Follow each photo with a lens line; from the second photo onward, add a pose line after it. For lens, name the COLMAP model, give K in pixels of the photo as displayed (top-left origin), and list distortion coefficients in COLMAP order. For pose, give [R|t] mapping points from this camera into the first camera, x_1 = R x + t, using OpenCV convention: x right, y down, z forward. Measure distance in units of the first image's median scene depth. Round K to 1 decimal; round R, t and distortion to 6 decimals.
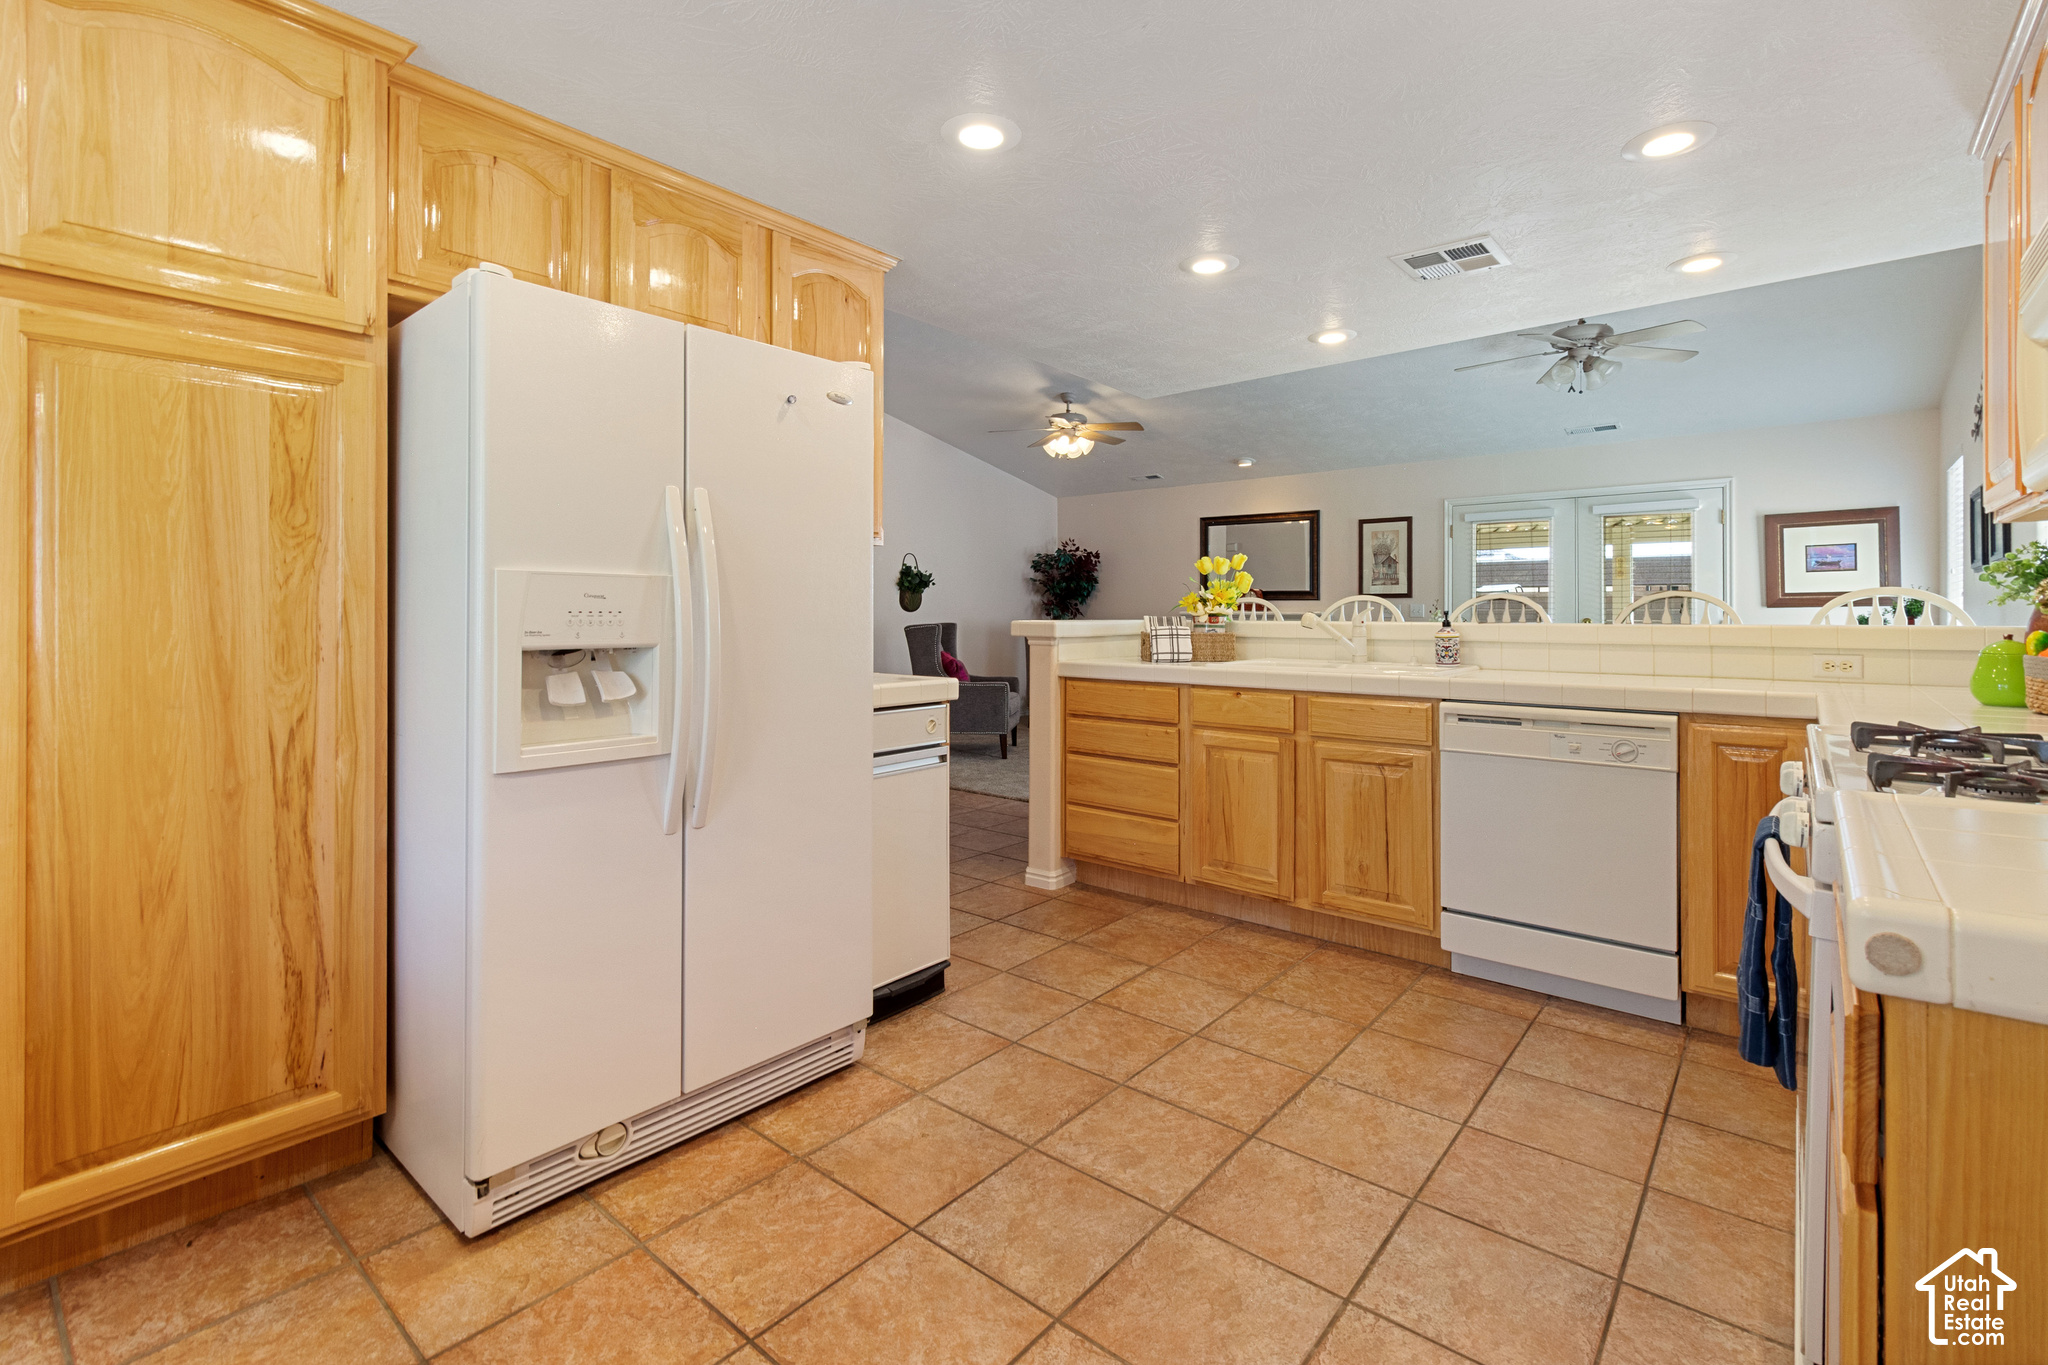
lens RADIAL K [[923.6, 0, 1049.0], [0, 923.6, 614.5], [0, 0, 1]] dist [0.000598, -0.000499]
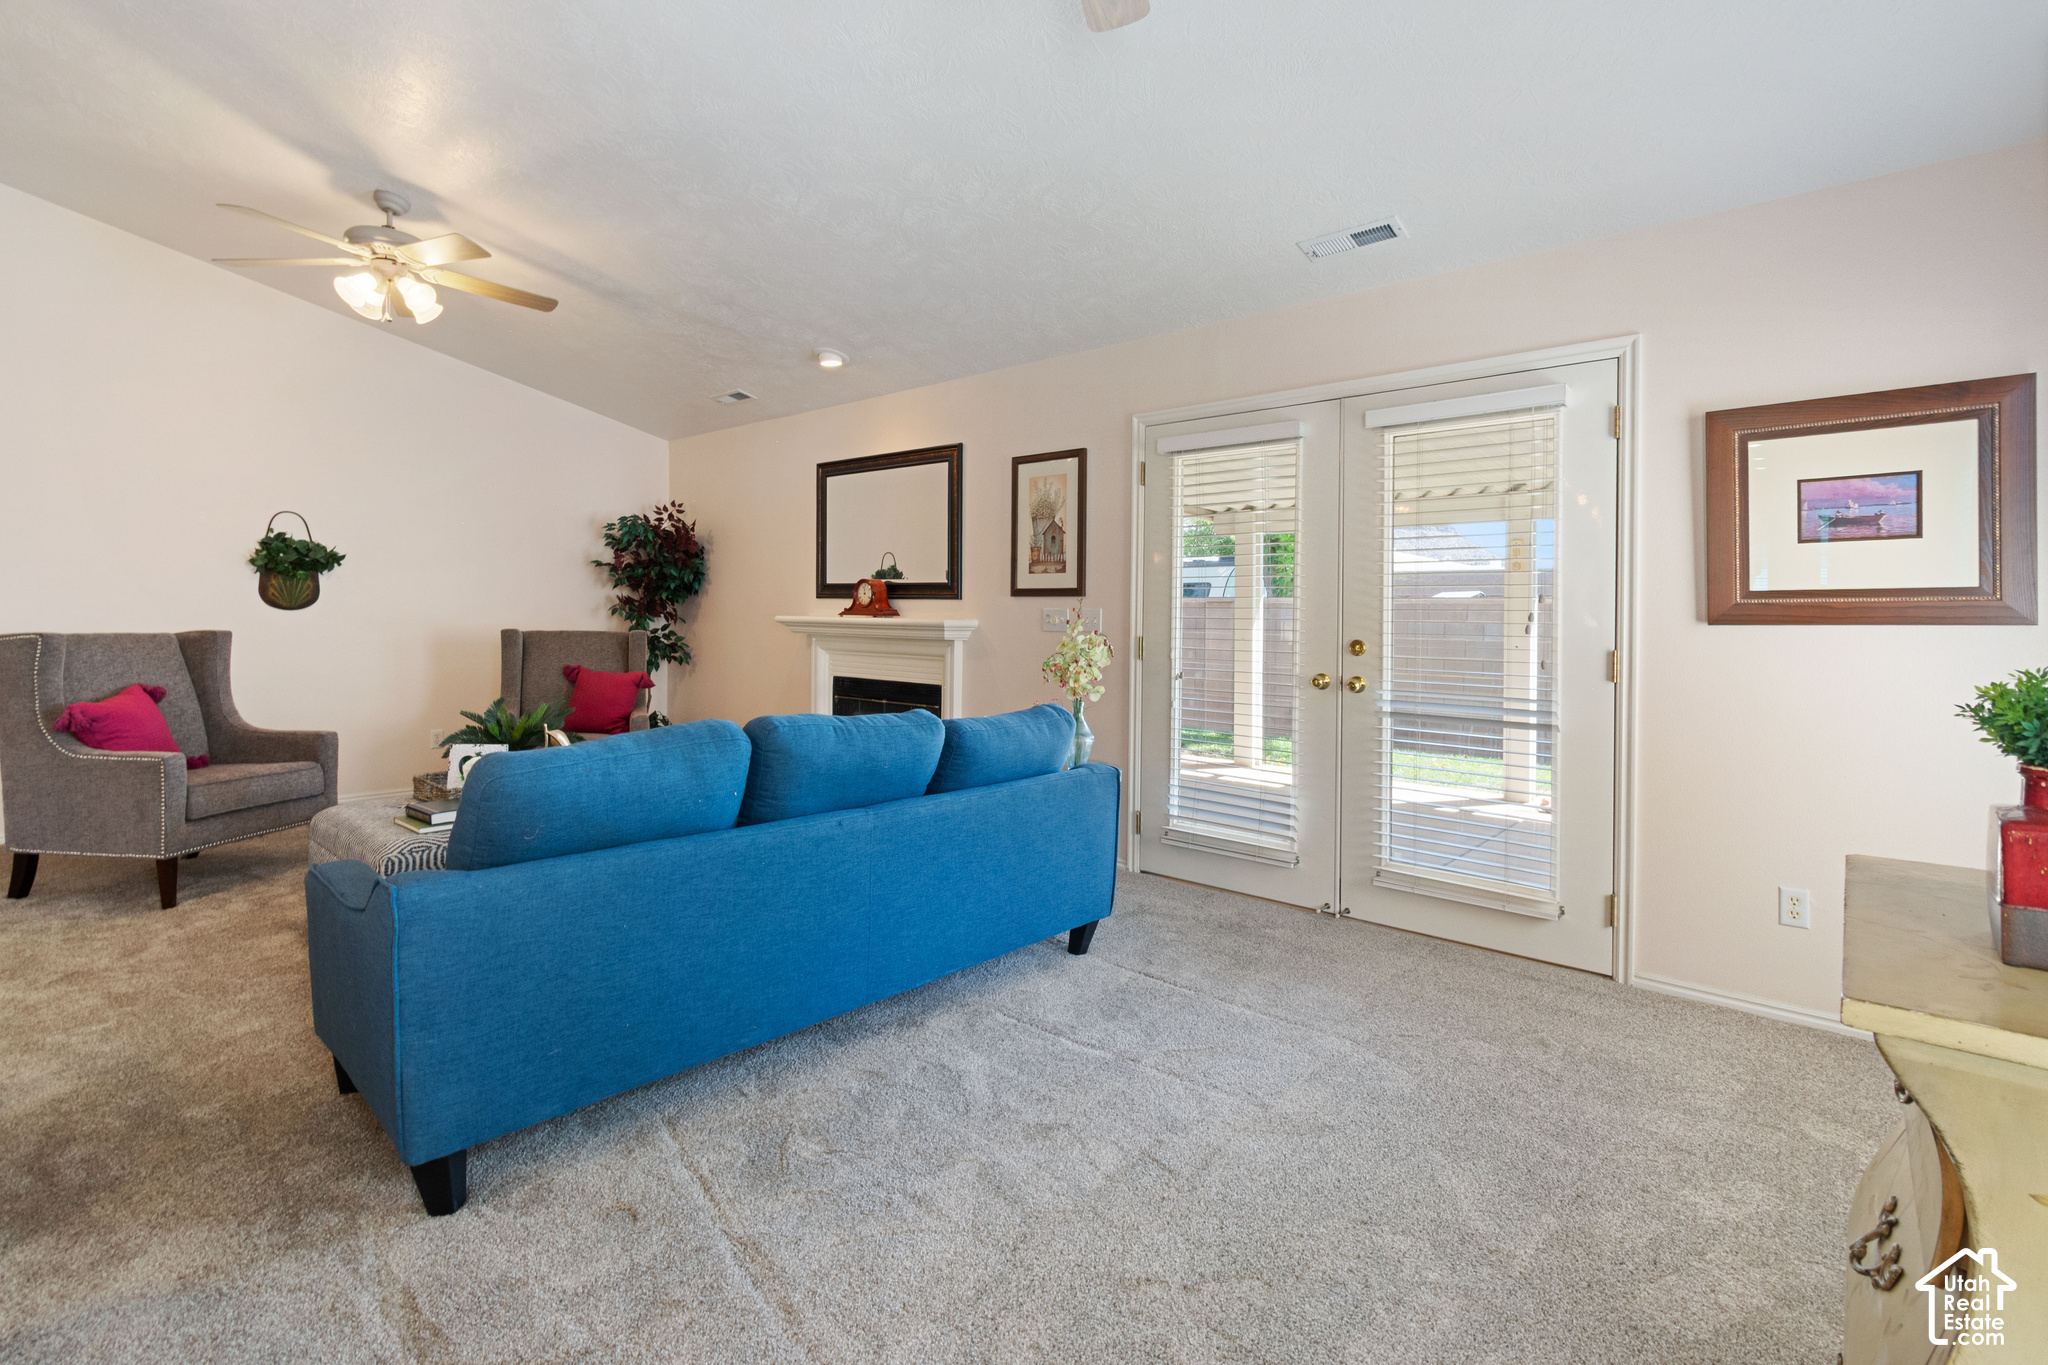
lens RADIAL K [[923.6, 0, 1044.1], [0, 923.6, 612.1], [0, 0, 1]] dist [0.000598, -0.000499]
pose [[0.999910, 0.013333, -0.001434, 0.977275], [-0.013341, 0.999894, -0.005842, -0.013395], [0.001356, 0.005861, 0.999982, 1.186325]]
